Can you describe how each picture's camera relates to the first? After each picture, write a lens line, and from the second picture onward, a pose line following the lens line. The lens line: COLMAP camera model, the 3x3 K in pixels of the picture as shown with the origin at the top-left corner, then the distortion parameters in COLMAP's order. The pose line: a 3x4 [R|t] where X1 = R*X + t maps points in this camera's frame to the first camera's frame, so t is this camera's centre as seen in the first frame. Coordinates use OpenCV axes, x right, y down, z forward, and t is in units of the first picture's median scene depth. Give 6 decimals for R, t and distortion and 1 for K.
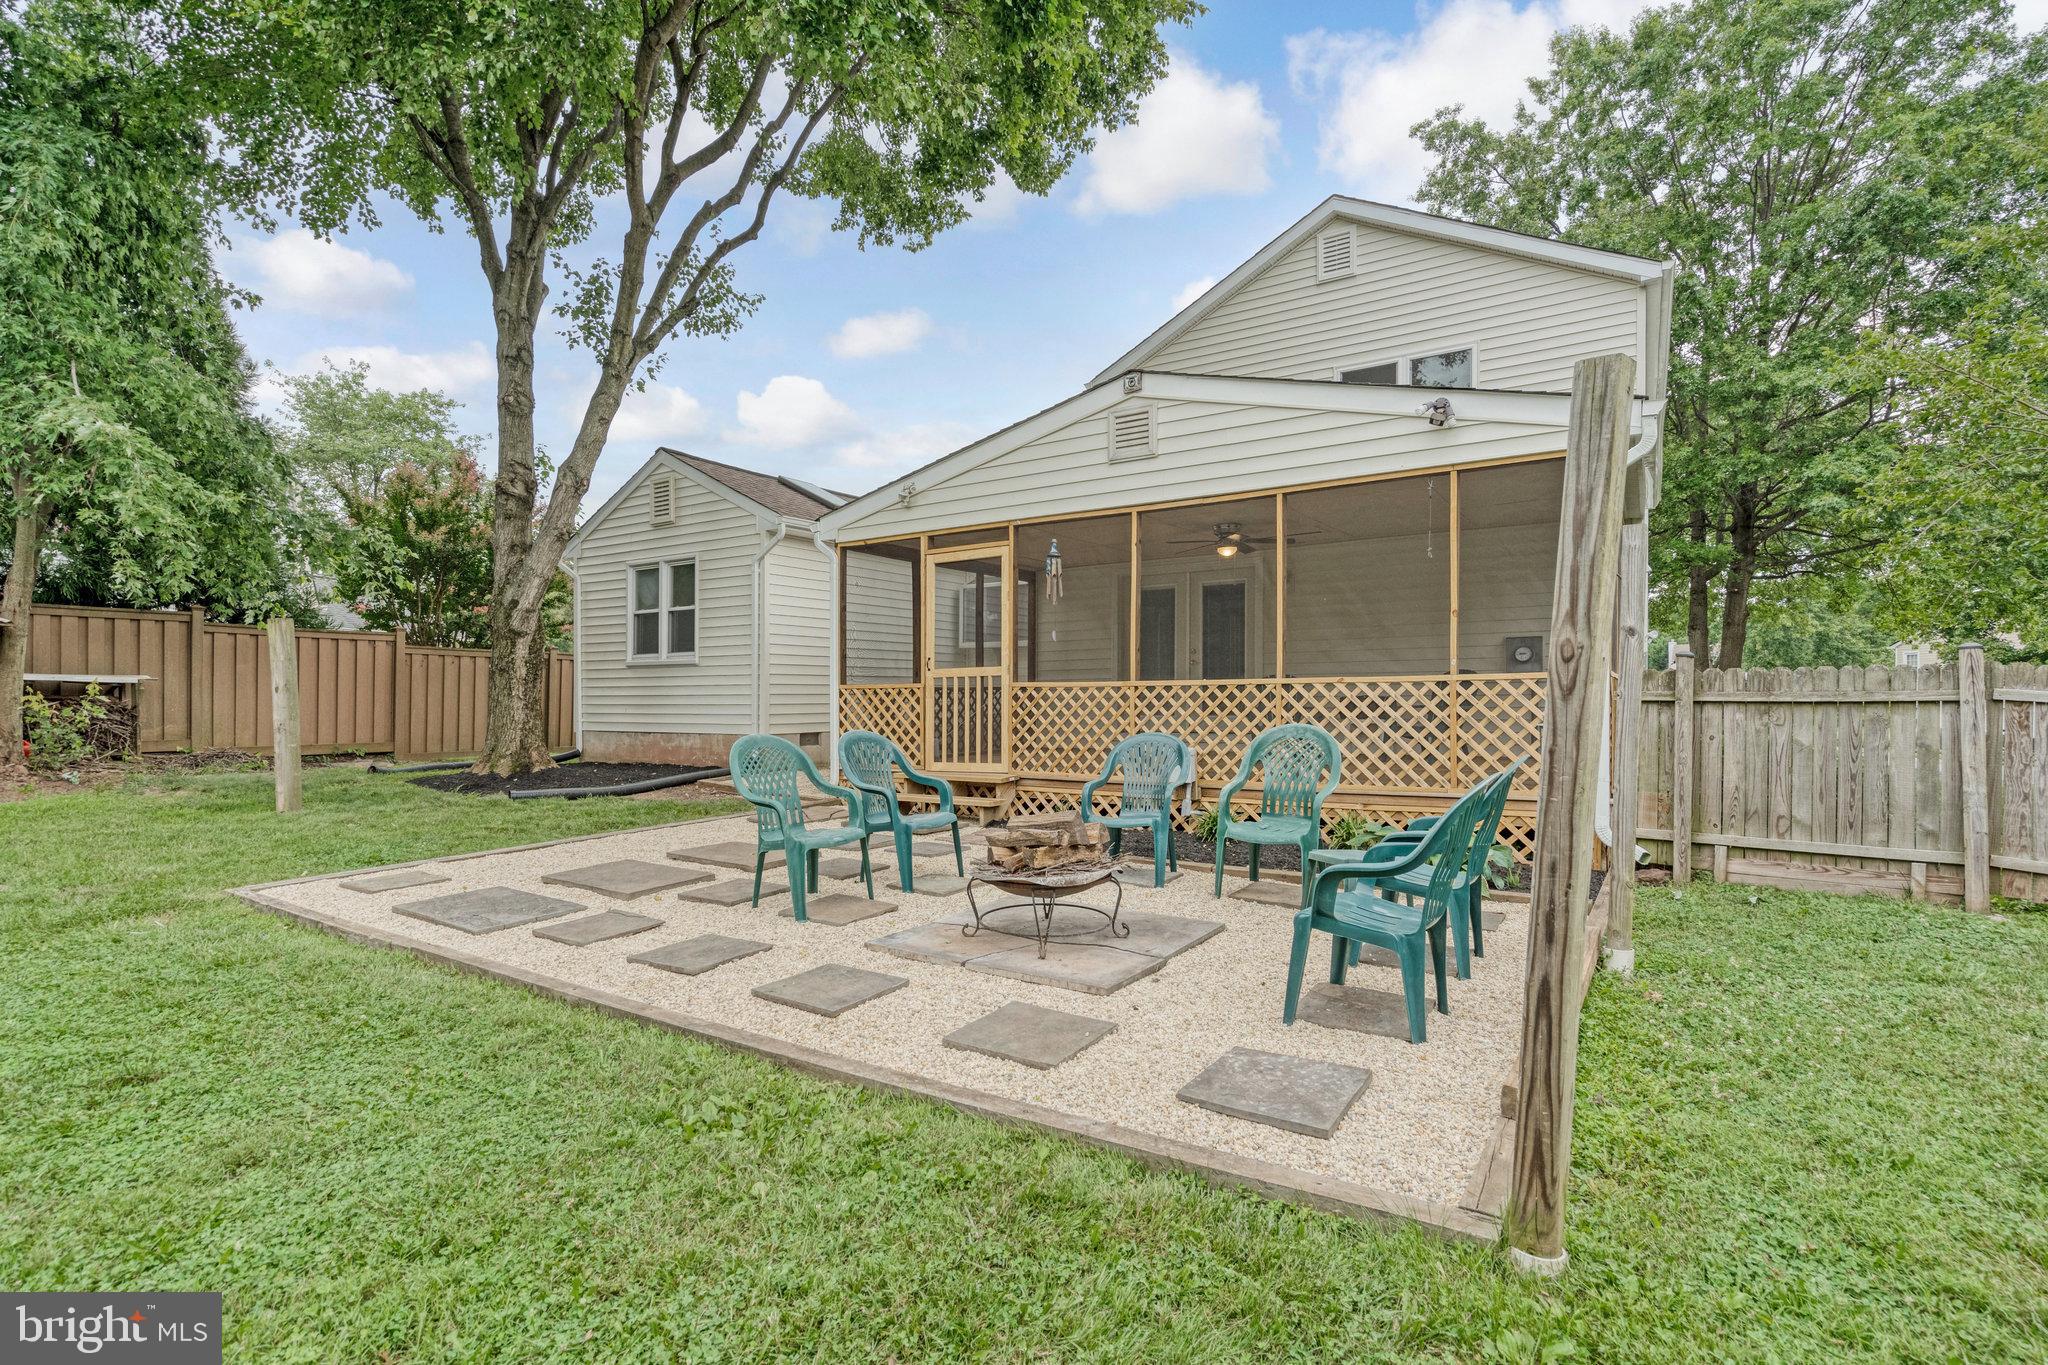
lens RADIAL K [[976.8, 0, 1024.0], [0, 976.8, 682.5], [0, 0, 1]] dist [-0.000669, 0.000112]
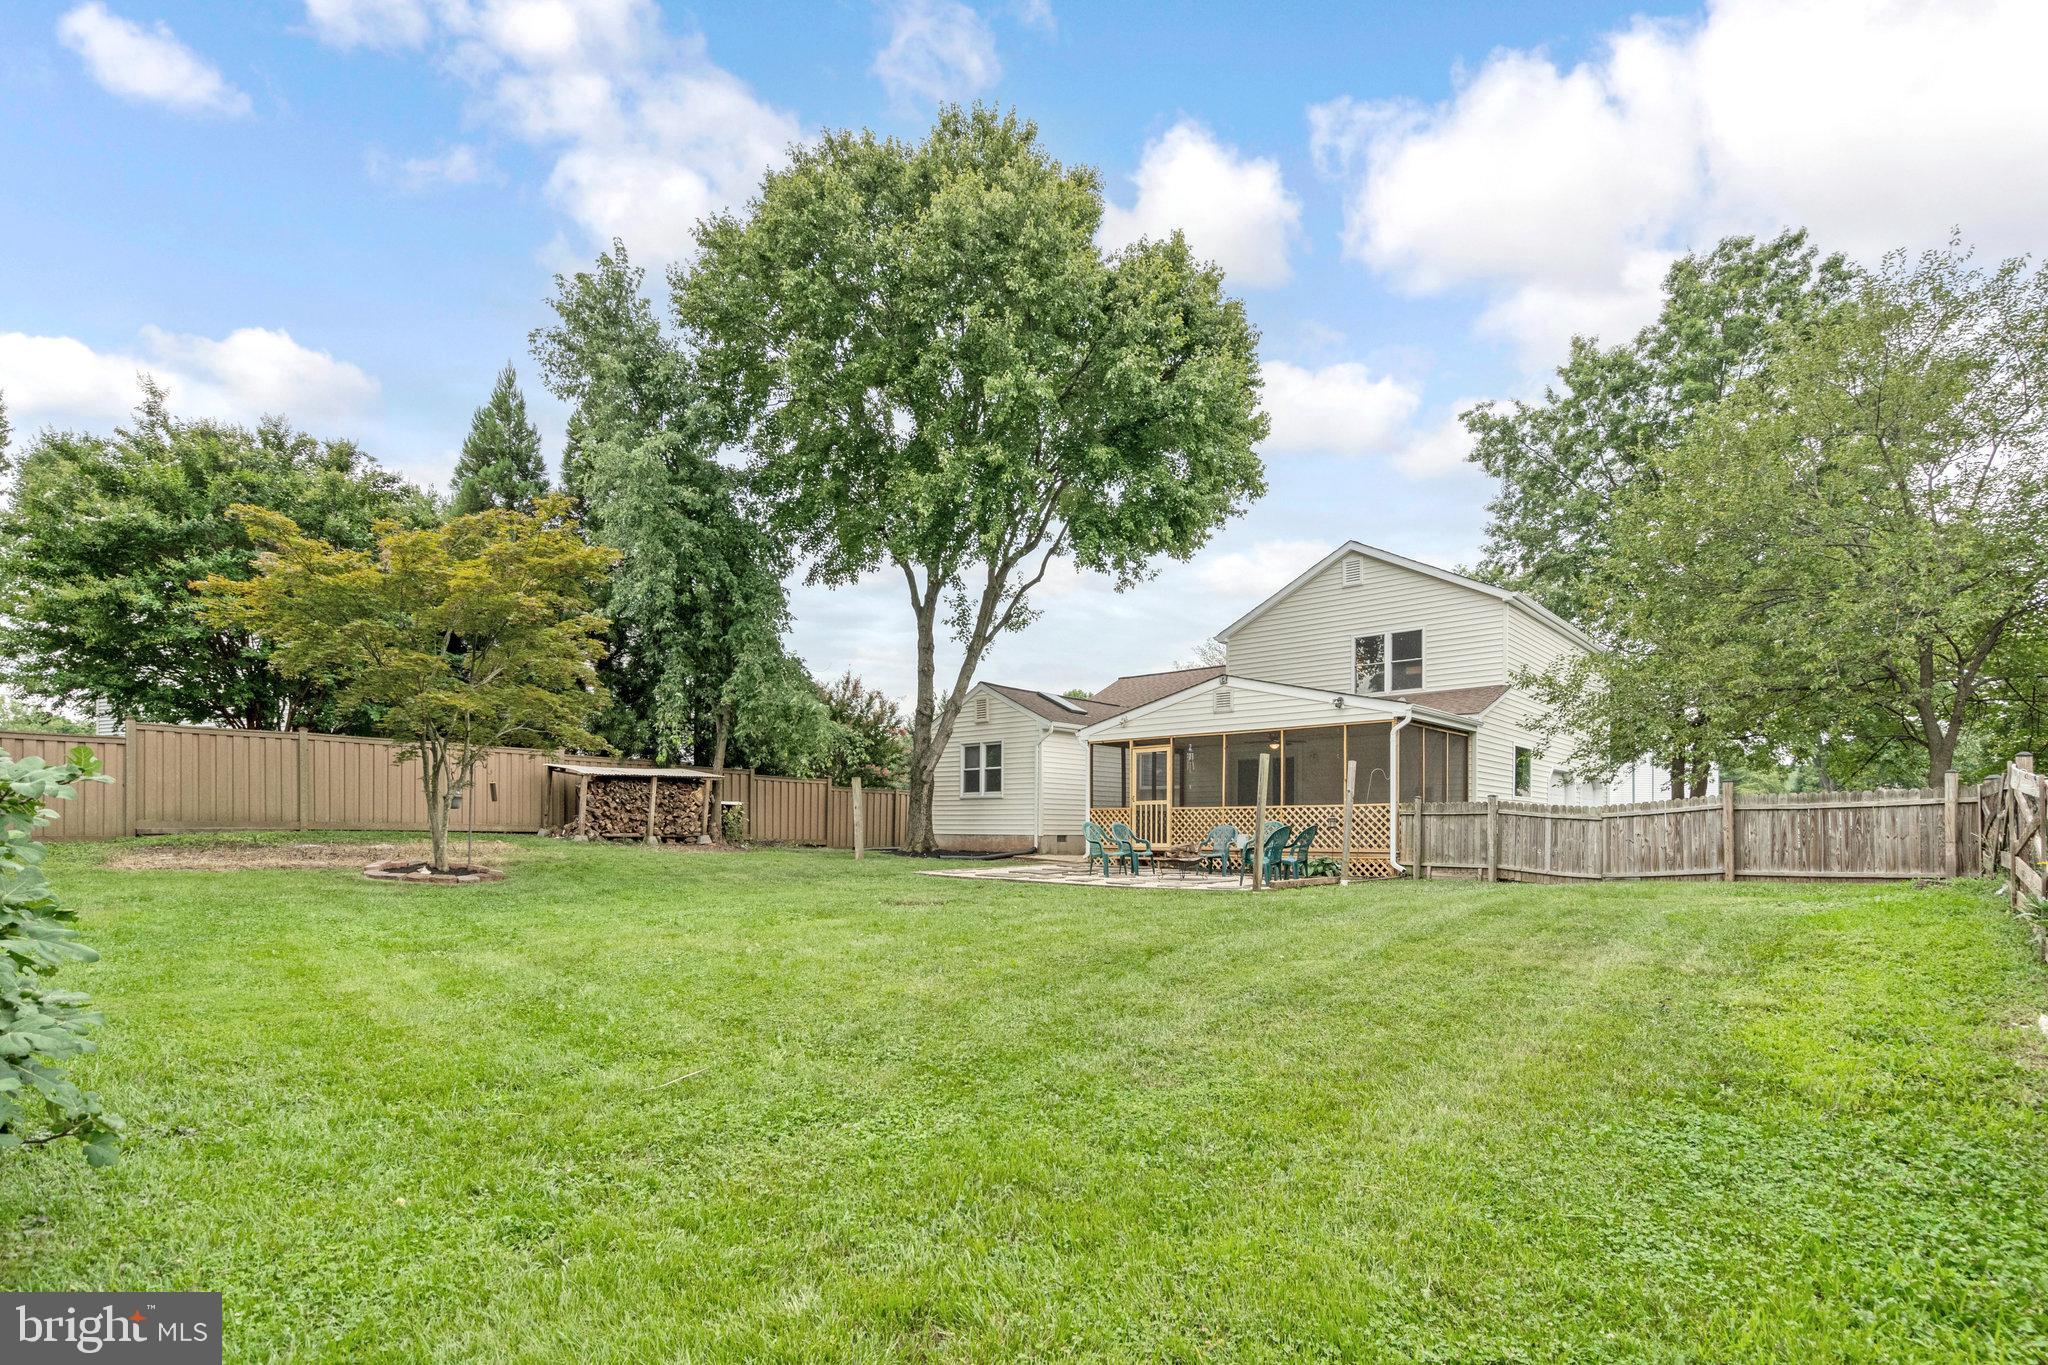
lens RADIAL K [[979.9, 0, 1040.2], [0, 979.9, 762.3], [0, 0, 1]] dist [0.000542, 0.001233]
pose [[0.989994, 0.000700, -0.141110, 0.005244], [-0.008324, 0.998536, -0.053444, 0.014987], [0.140866, 0.054083, 0.988550, -0.986215]]
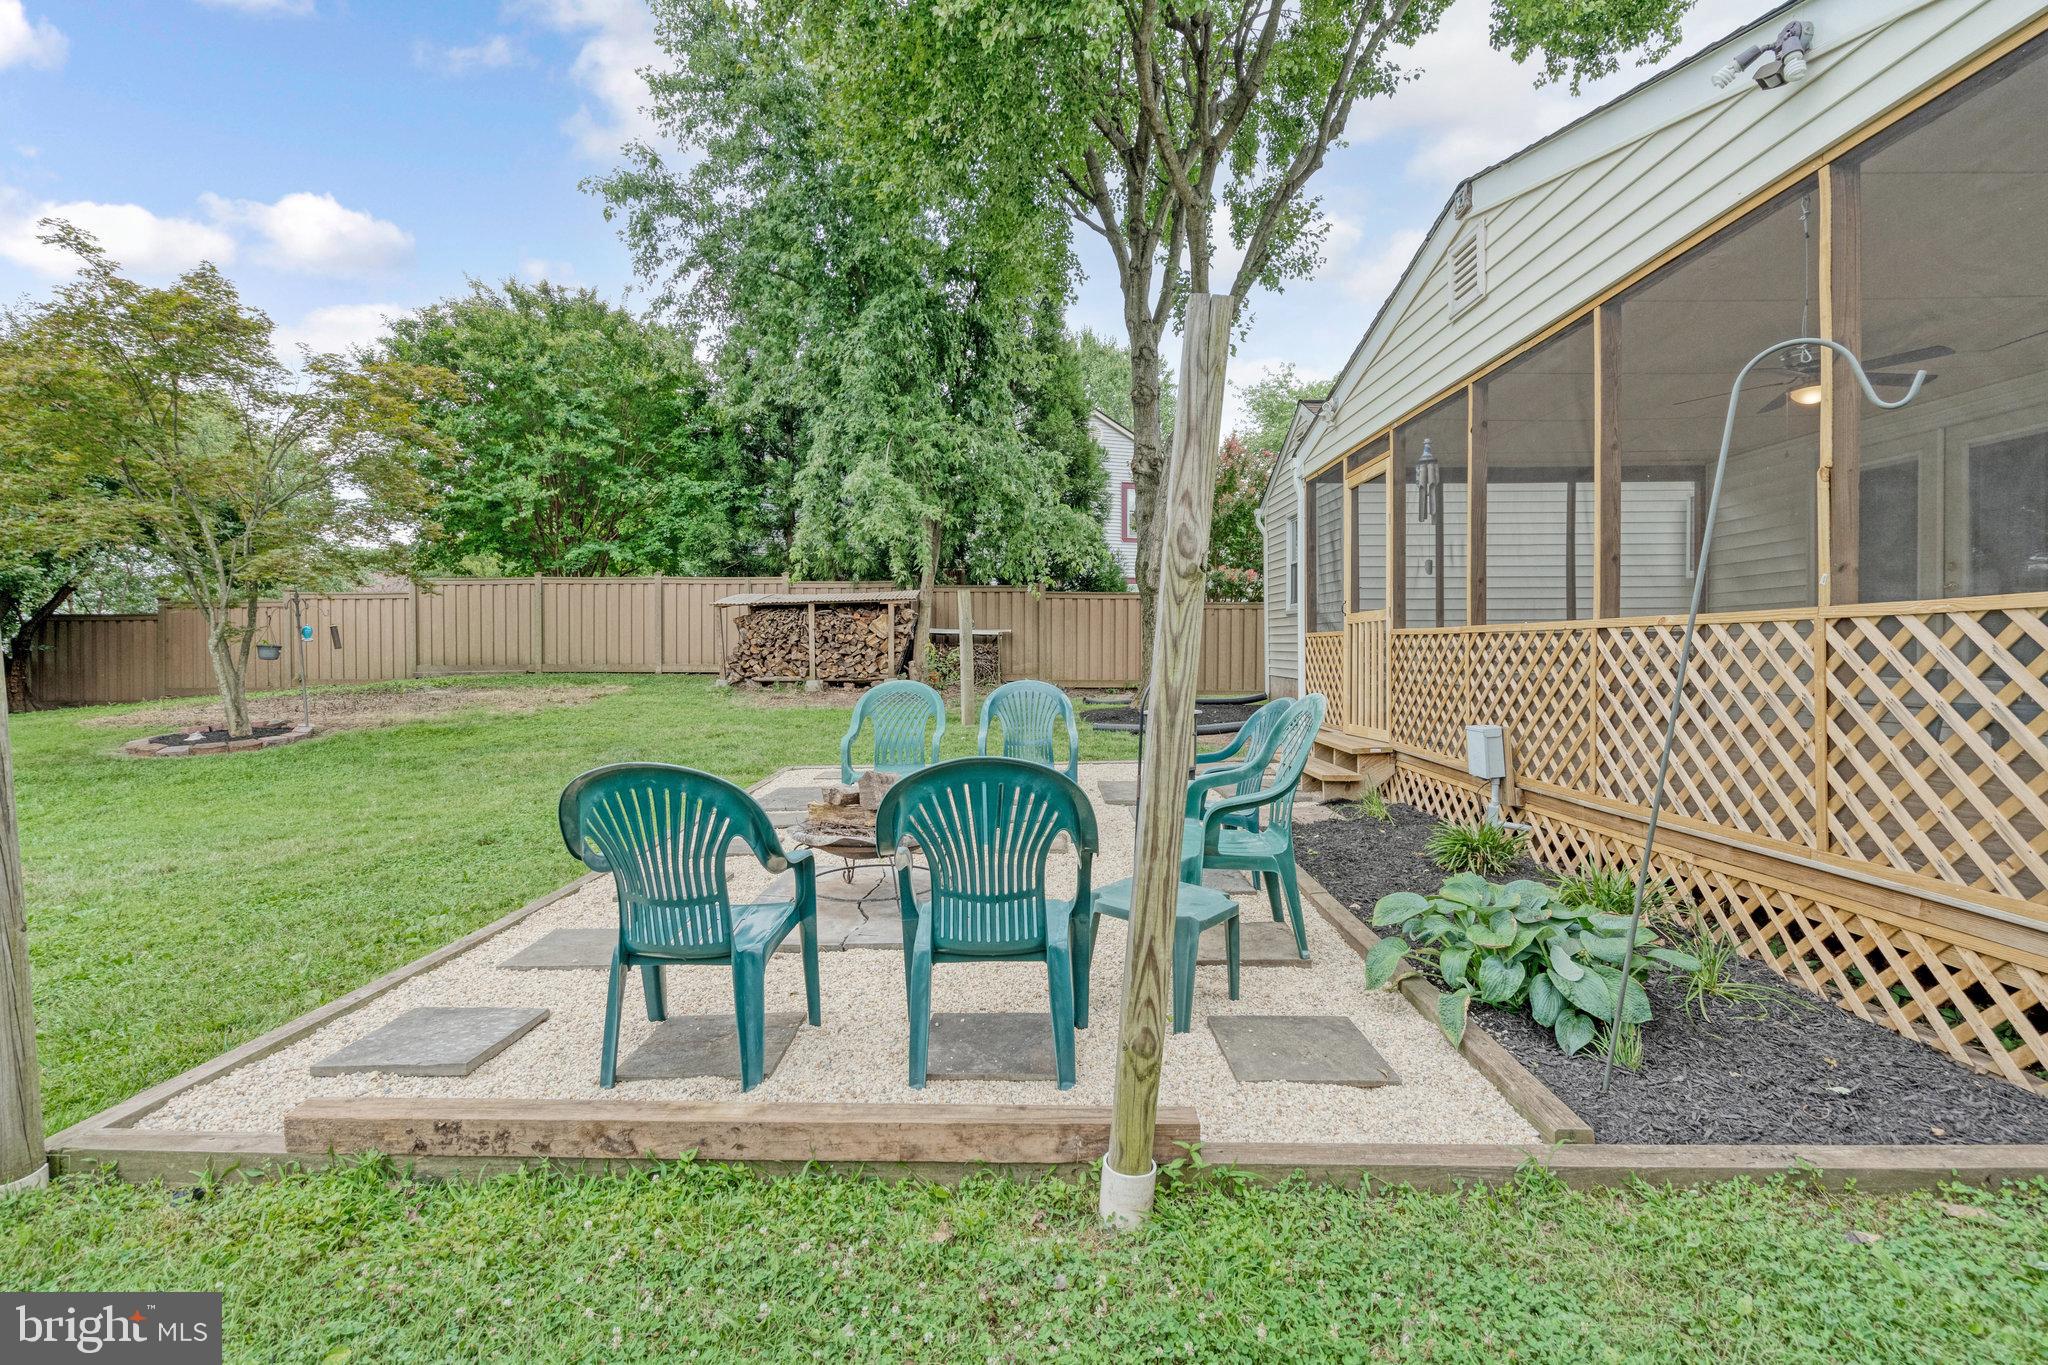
lens RADIAL K [[940.8, 0, 1017.8], [0, 940.8, 652.0], [0, 0, 1]] dist [0.001024, 0.000070]
pose [[0.519668, 0.009202, -0.854319, 0.371516], [0.016459, 0.999649, 0.020779, -0.001073], [0.854210, -0.024860, 0.519334, 0.266167]]
